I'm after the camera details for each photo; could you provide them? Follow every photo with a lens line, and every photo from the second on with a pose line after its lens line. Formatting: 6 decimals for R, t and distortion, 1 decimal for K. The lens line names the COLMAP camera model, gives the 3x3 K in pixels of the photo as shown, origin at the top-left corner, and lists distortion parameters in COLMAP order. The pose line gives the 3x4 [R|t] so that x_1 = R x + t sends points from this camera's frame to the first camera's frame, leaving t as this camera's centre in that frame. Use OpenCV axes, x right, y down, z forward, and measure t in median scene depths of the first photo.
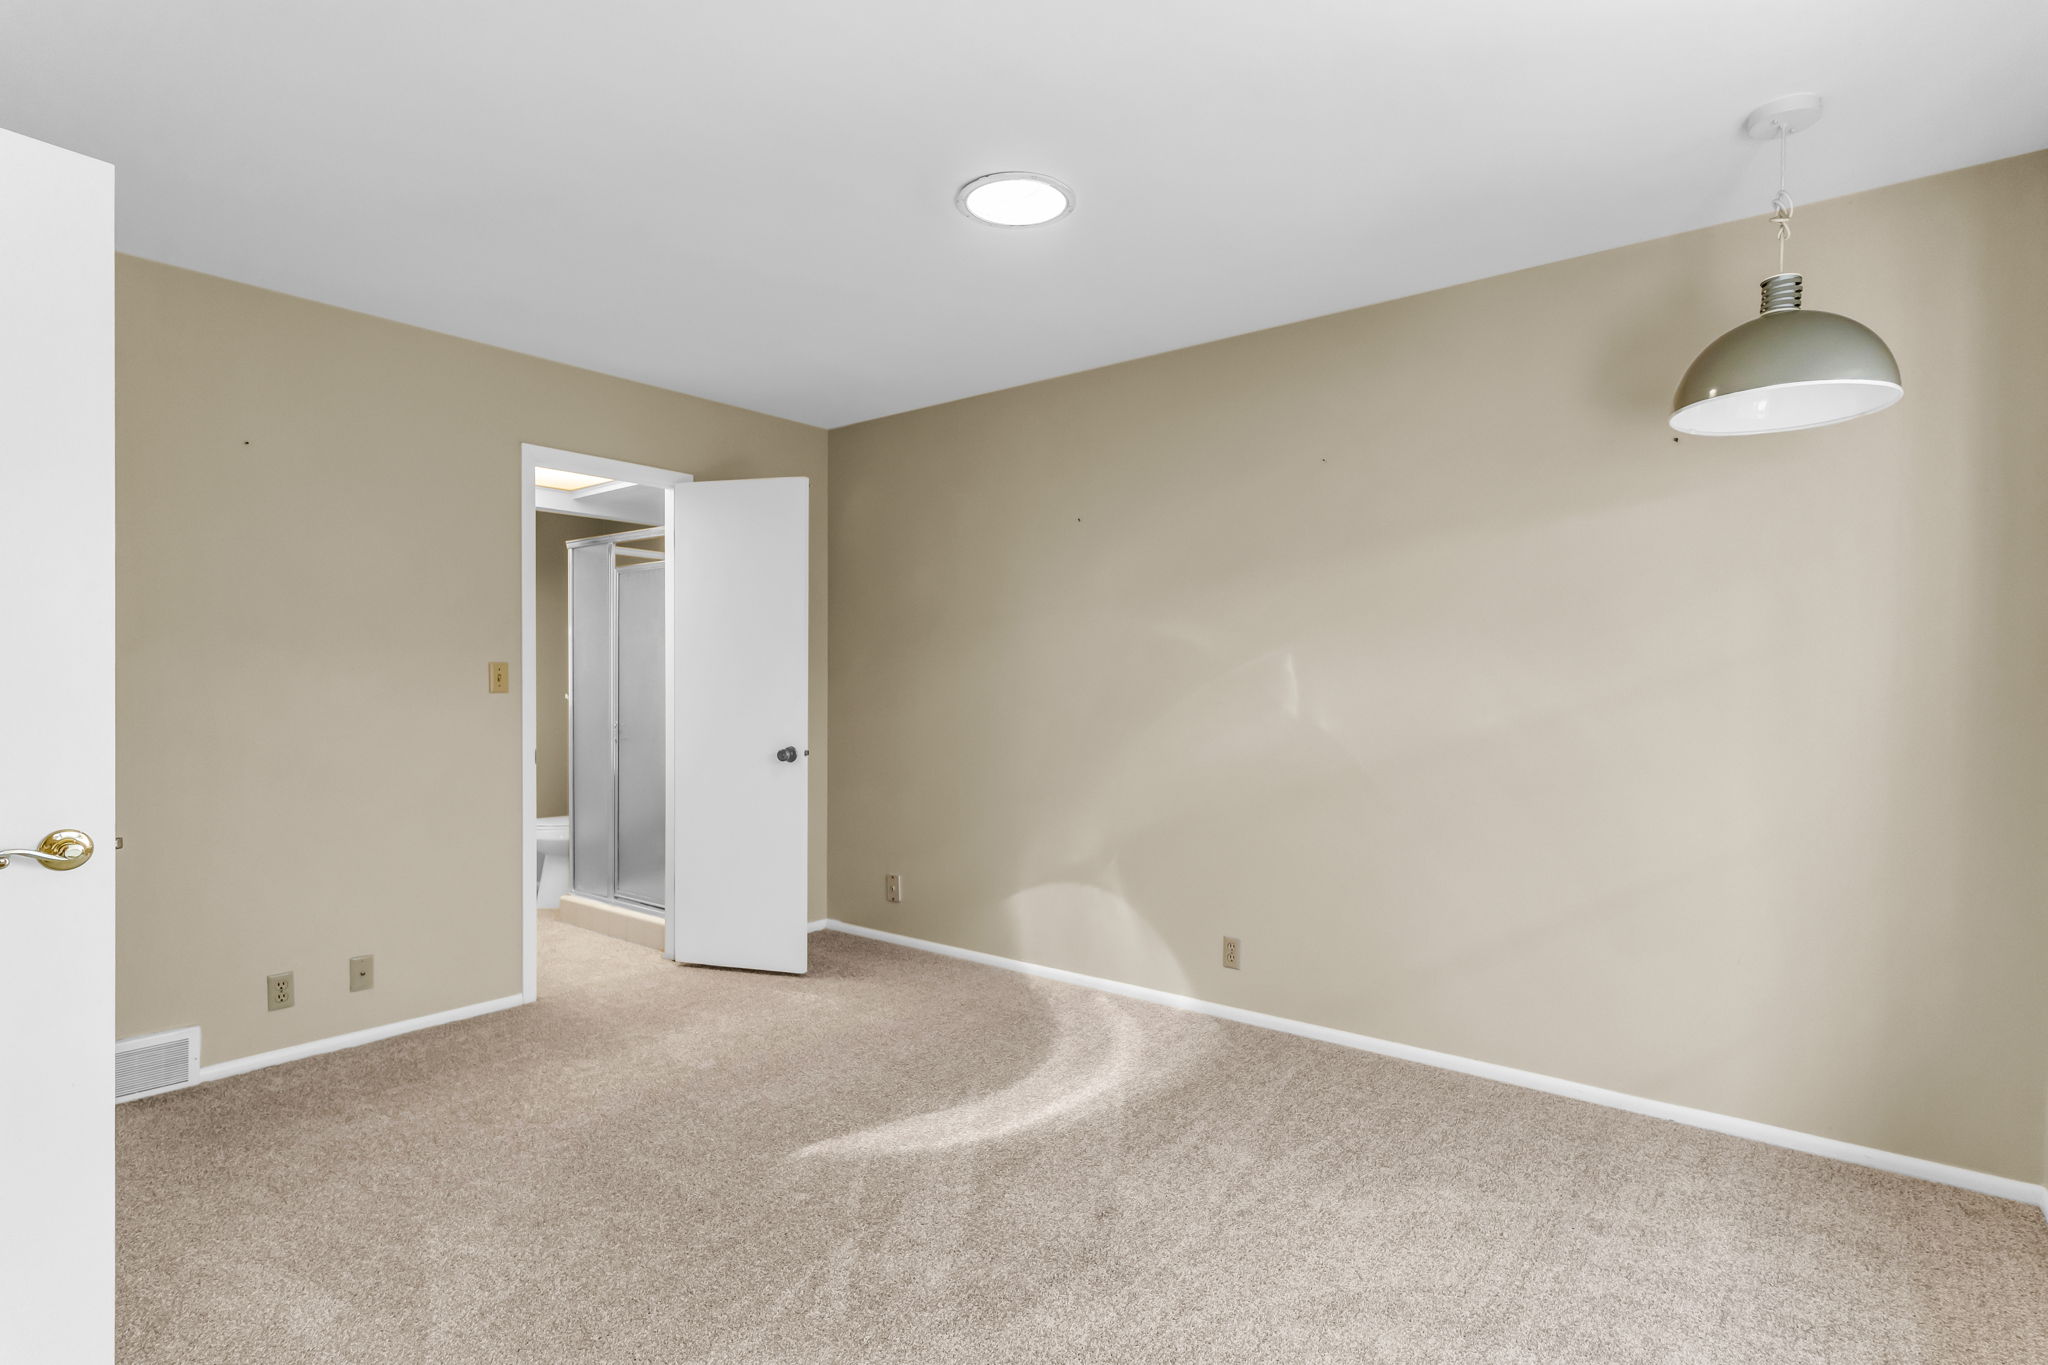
lens RADIAL K [[996.4, 0, 1021.0], [0, 996.4, 685.5], [0, 0, 1]] dist [-0.002278, 0.000963]
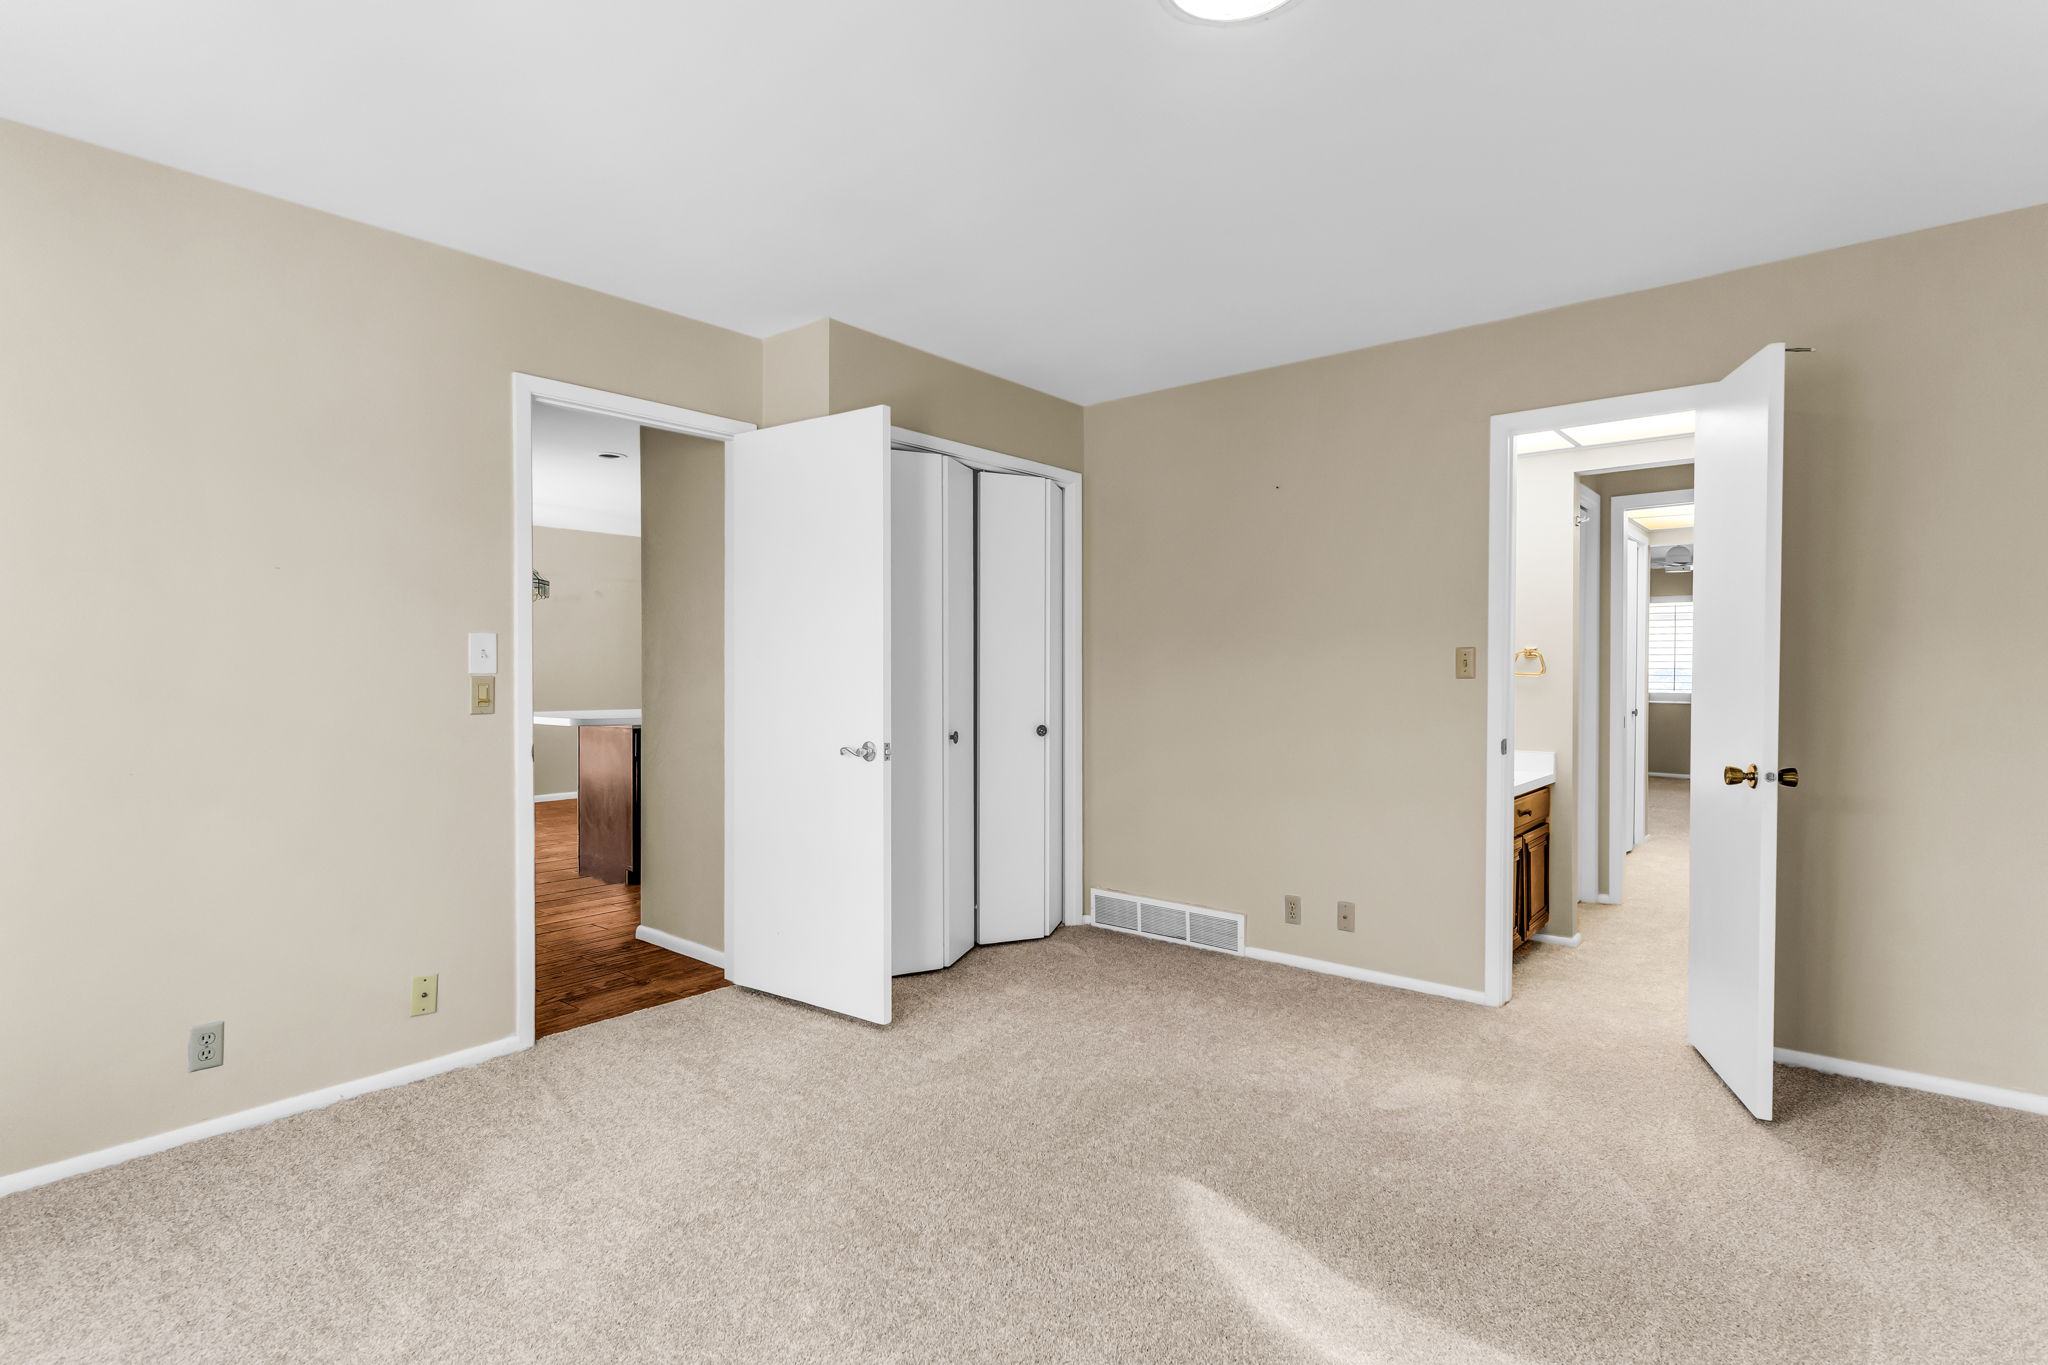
lens RADIAL K [[996.4, 0, 1020.6], [0, 996.4, 681.5], [0, 0, 1]] dist [-0.002278, 0.000963]
pose [[0.021240, 0.022748, -0.999516, 0.516372], [-0.008499, 0.999709, 0.022572, -0.010463], [0.999738, 0.008015, 0.021427, 0.621614]]
